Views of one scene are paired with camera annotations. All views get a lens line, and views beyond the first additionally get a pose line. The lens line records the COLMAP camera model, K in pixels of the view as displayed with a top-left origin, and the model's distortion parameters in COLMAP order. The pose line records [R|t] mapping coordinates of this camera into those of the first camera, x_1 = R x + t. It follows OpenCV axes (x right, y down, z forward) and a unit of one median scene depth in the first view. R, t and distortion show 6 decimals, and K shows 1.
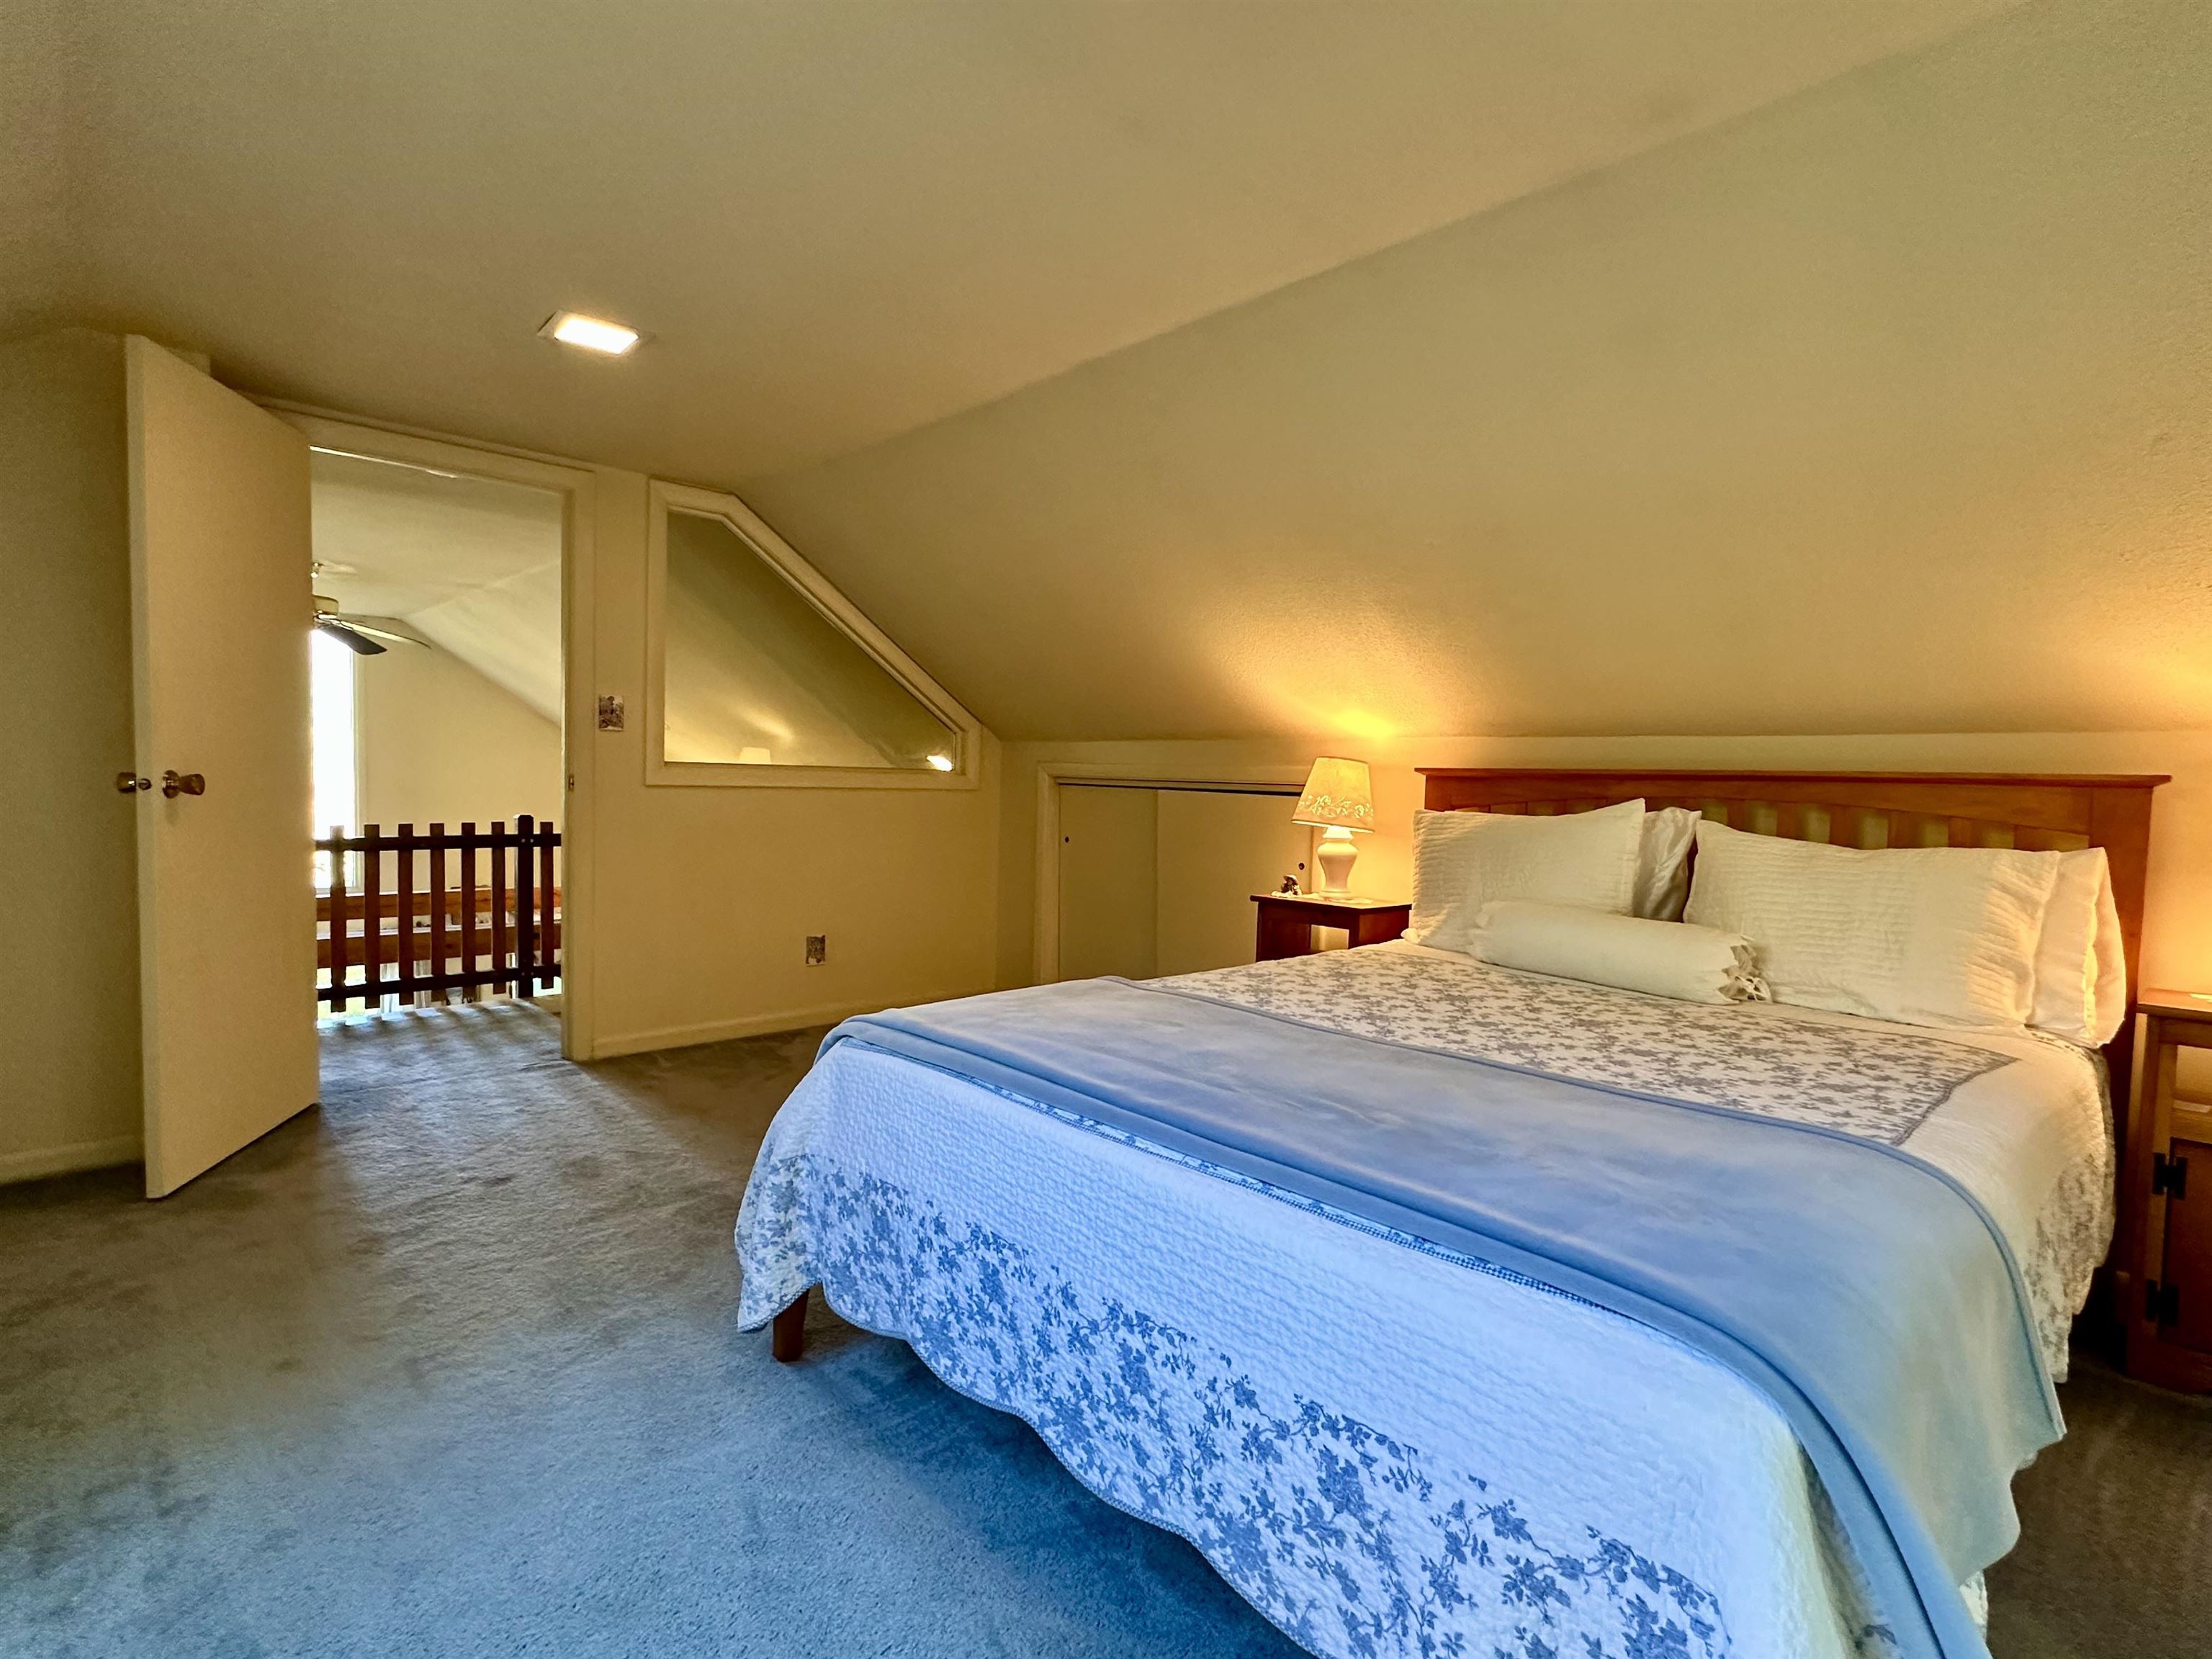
lens RADIAL K [[1076.0, 0, 1106.0], [0, 1076.0, 829.5], [0, 0, 1]] dist [0.000117, 0.000037]
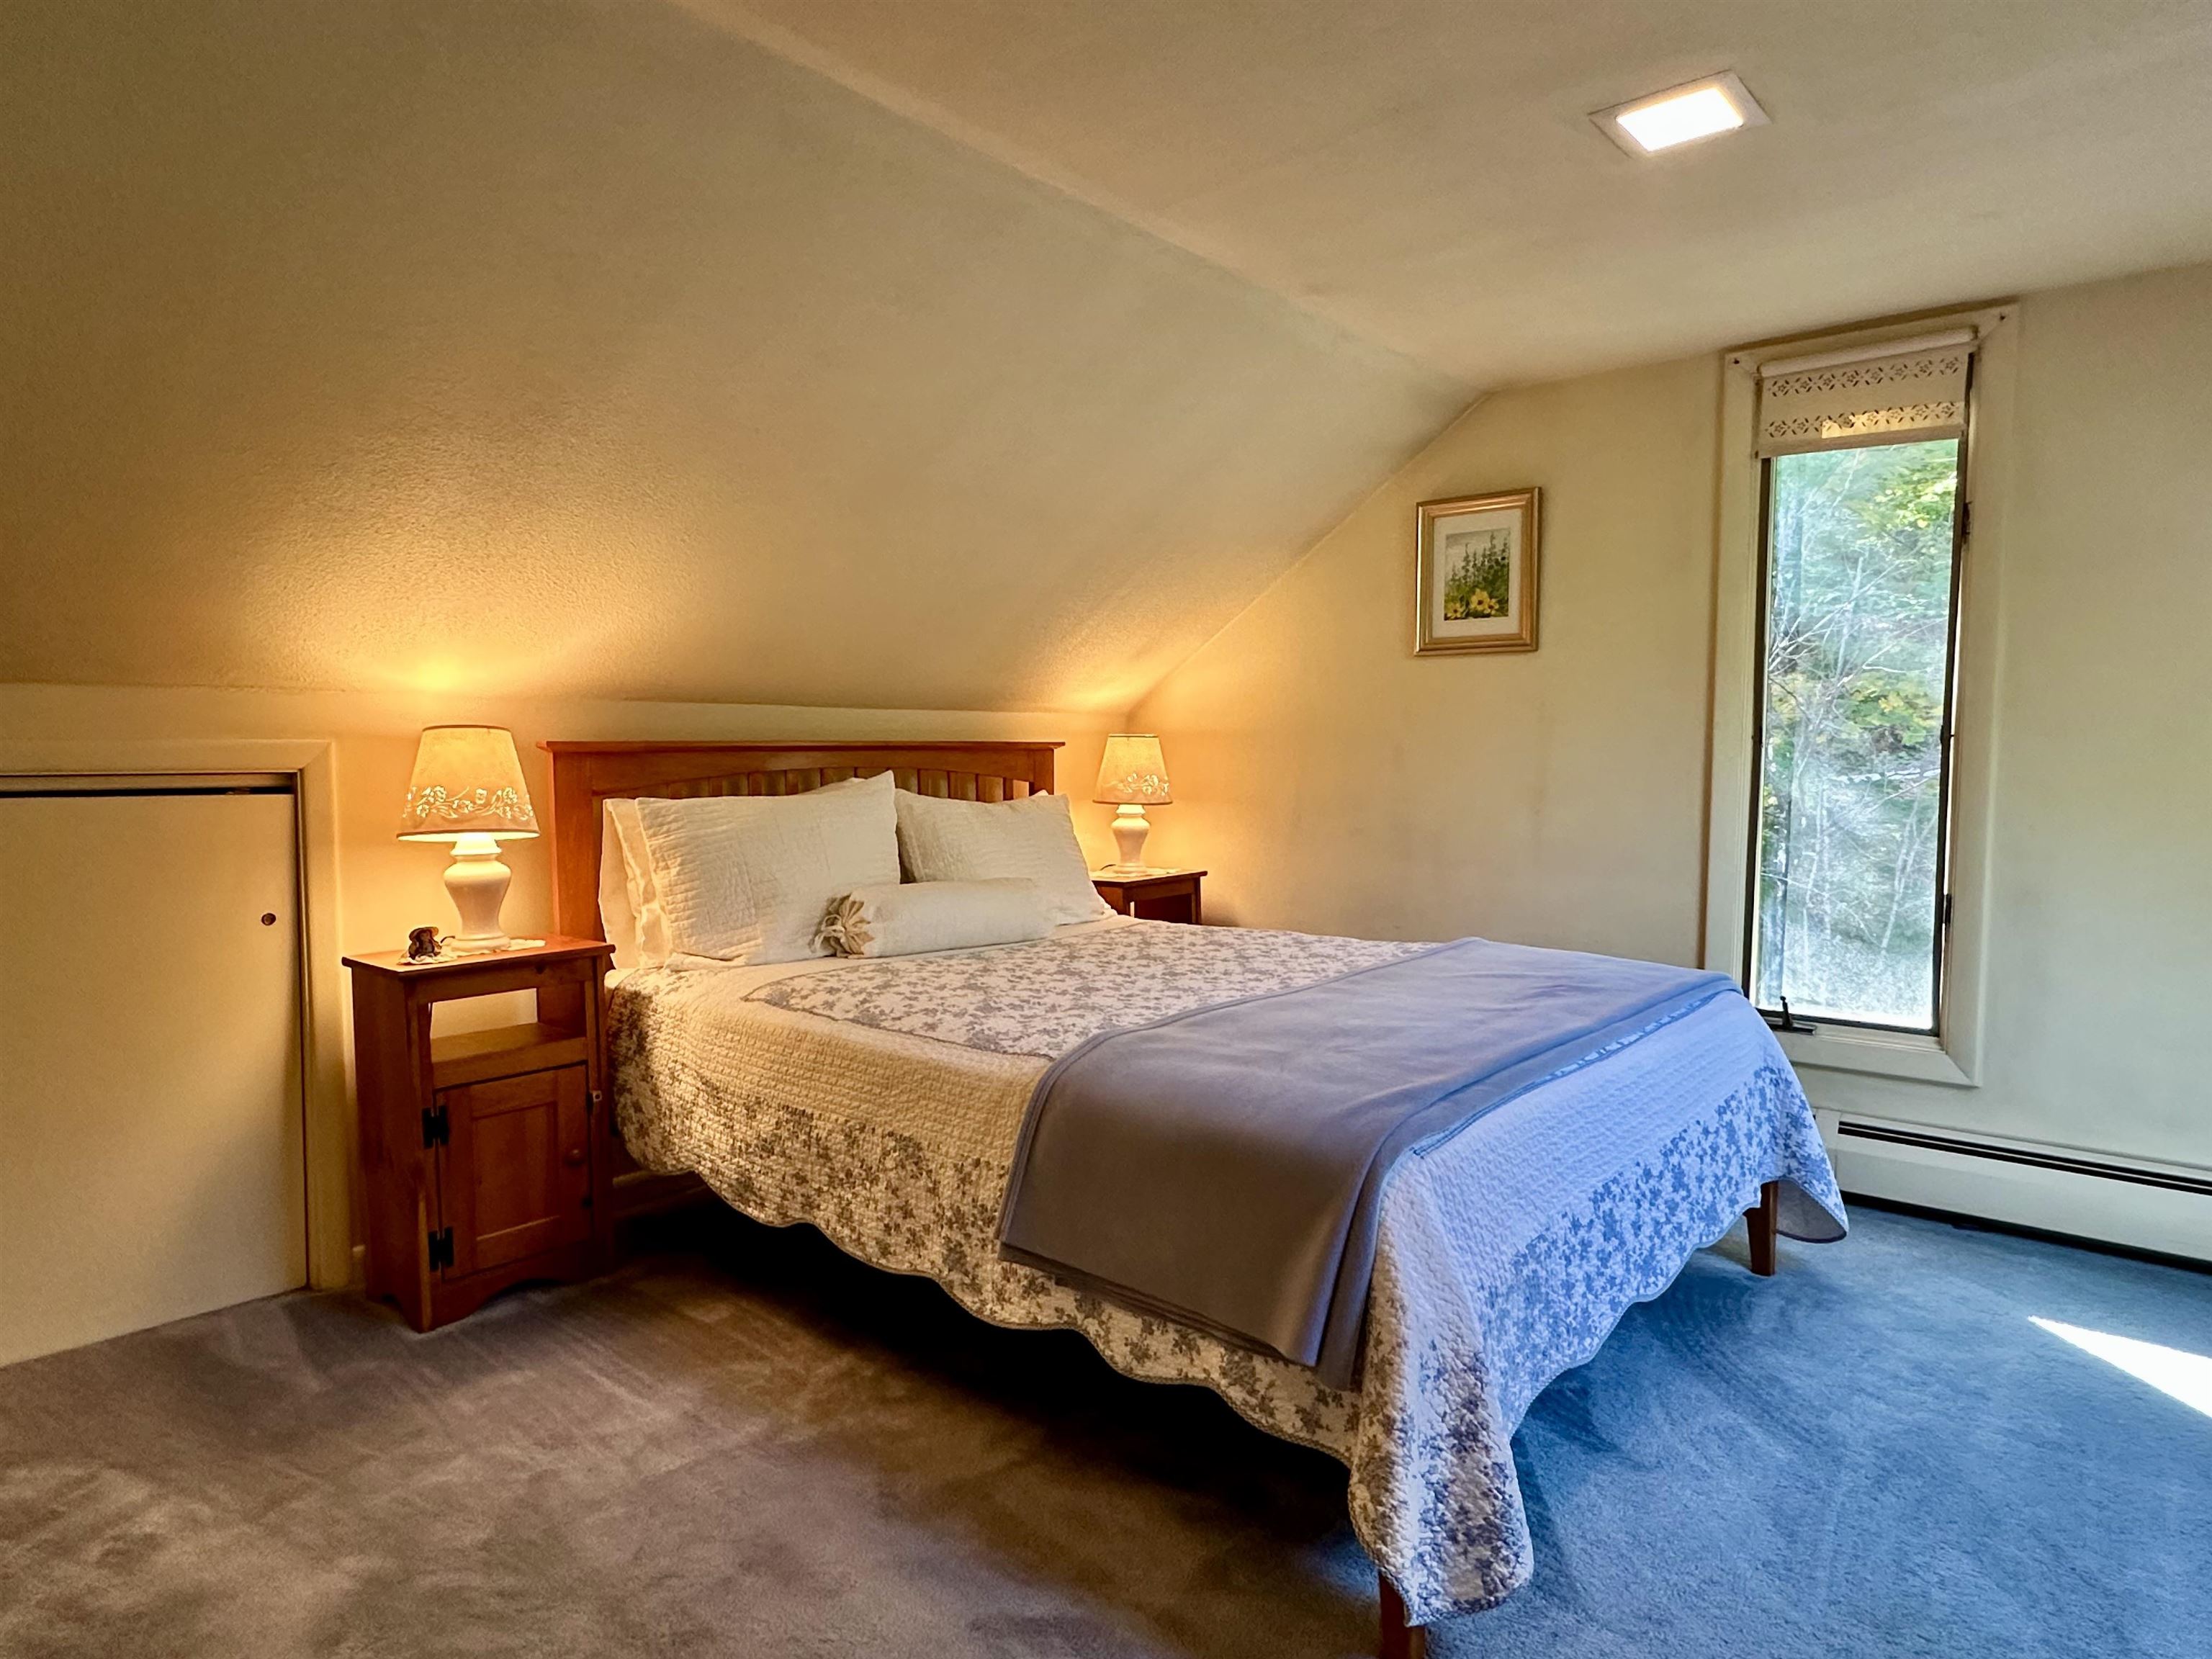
lens RADIAL K [[1296.7, 0, 1104.4], [0, 1296.7, 839.3], [0, 0, 1]] dist [0.000089, 0.000013]
pose [[-0.100221, -0.088732, 0.991001, -0.627274], [0.053197, 0.994113, 0.094391, -0.057170], [-0.993542, 0.062178, -0.094911, 0.770432]]
